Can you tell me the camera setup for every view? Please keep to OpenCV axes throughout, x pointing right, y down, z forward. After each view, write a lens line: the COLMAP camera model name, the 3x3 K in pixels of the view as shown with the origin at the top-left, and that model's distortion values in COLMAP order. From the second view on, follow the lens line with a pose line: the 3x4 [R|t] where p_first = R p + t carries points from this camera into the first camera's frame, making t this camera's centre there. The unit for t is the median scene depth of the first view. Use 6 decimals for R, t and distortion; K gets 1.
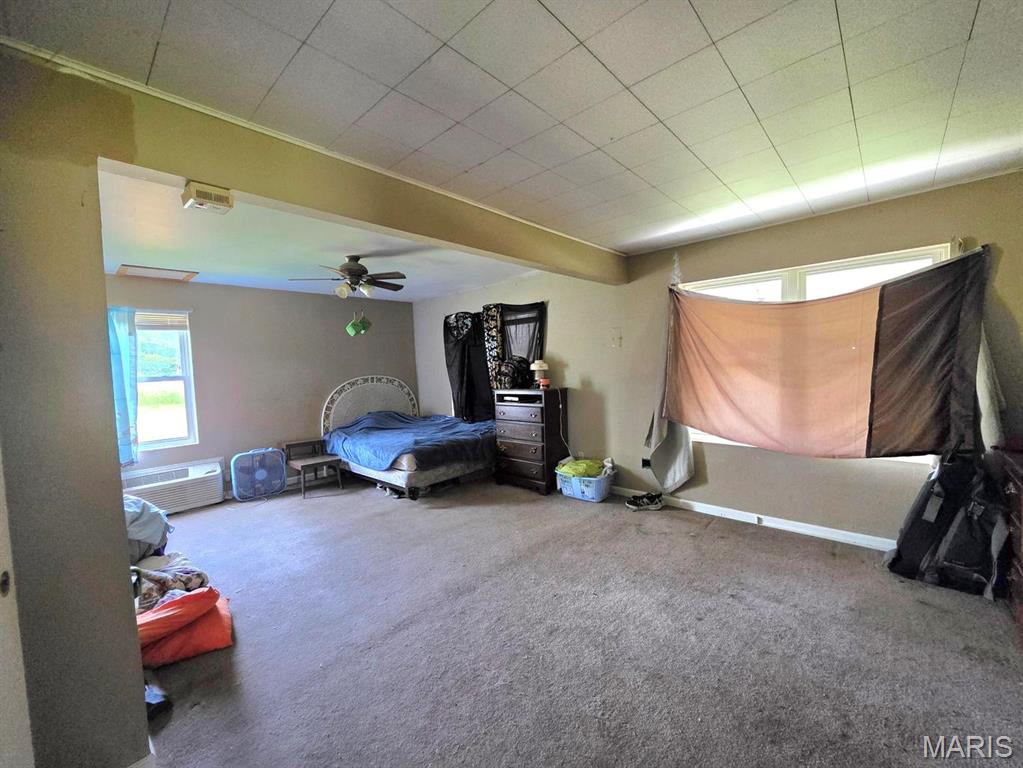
lens RADIAL K [[414.0, 0, 511.7], [0, 414.0, 381.4], [0, 0, 1]] dist [0.000767, 0.000146]
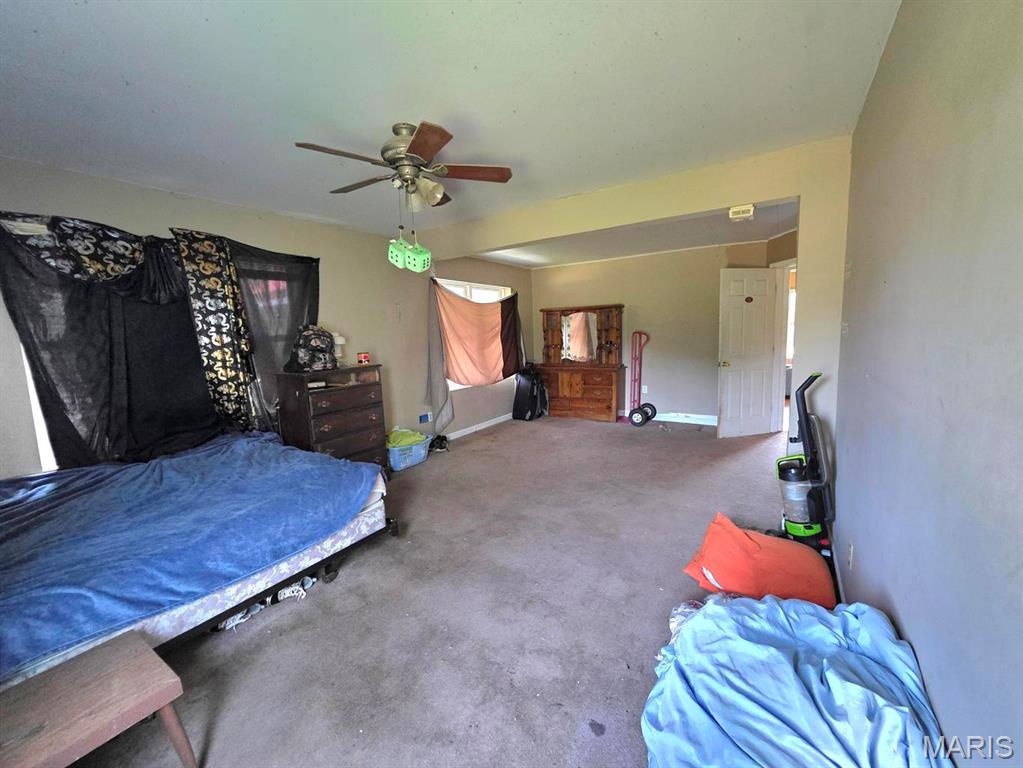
lens RADIAL K [[414.0, 0, 512.3], [0, 414.0, 386.2], [0, 0, 1]] dist [0.000767, 0.000146]
pose [[-0.163776, -0.093262, 0.982079, -0.726376], [0.080815, 0.990907, 0.107577, -0.005845], [-0.983182, 0.096985, -0.154750, 0.728209]]
